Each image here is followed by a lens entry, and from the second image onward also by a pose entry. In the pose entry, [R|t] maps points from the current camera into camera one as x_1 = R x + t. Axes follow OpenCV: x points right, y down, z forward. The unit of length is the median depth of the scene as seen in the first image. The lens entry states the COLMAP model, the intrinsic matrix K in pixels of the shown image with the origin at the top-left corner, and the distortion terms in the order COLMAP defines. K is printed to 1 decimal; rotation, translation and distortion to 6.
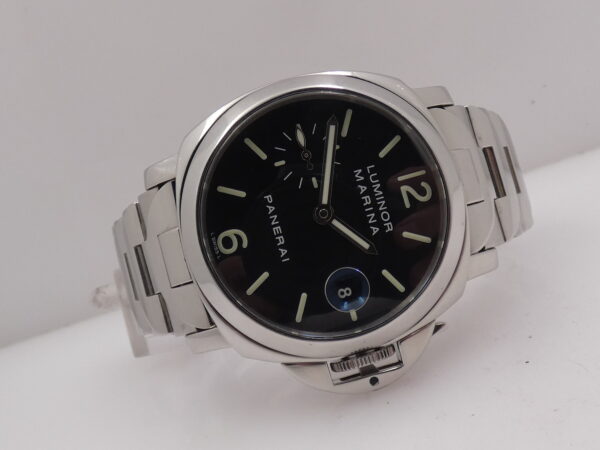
lens RADIAL K [[828.0, 0, 301.8], [0, 828.0, 220.7], [0, 0, 1]] dist [0.003739, 0.000000]
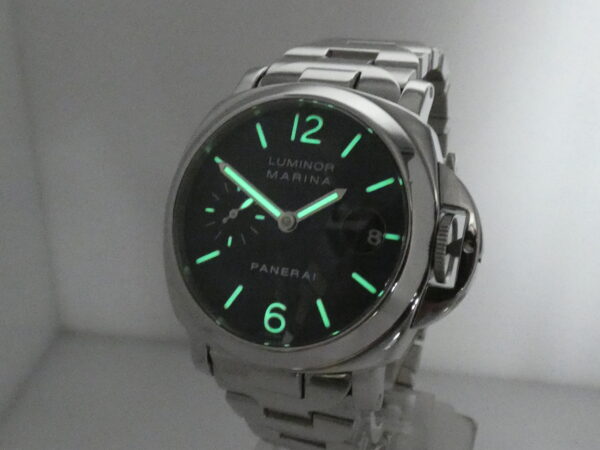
lens RADIAL K [[828.0, 0, 302.3], [0, 828.0, 225.4], [0, 0, 1]] dist [0.003739, 0.000000]
pose [[0.417895, -0.907945, -0.031602, 0.059821], [0.872209, 0.410694, -0.265673, 0.267247], [0.254196, 0.083460, 0.963545, 0.051428]]
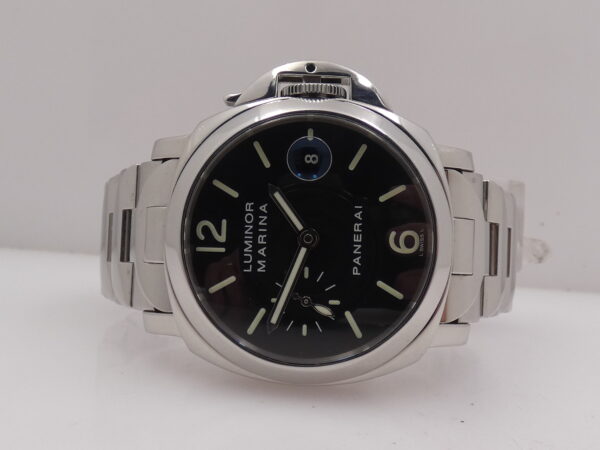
lens RADIAL K [[828.0, 0, 300.1], [0, 828.0, 225.0], [0, 0, 1]] dist [0.003739, 0.000000]
pose [[-0.951702, -0.305941, 0.025744, 0.014991], [0.306890, -0.945484, 0.108990, -0.101975], [-0.009004, 0.111626, 0.993709, 0.016674]]
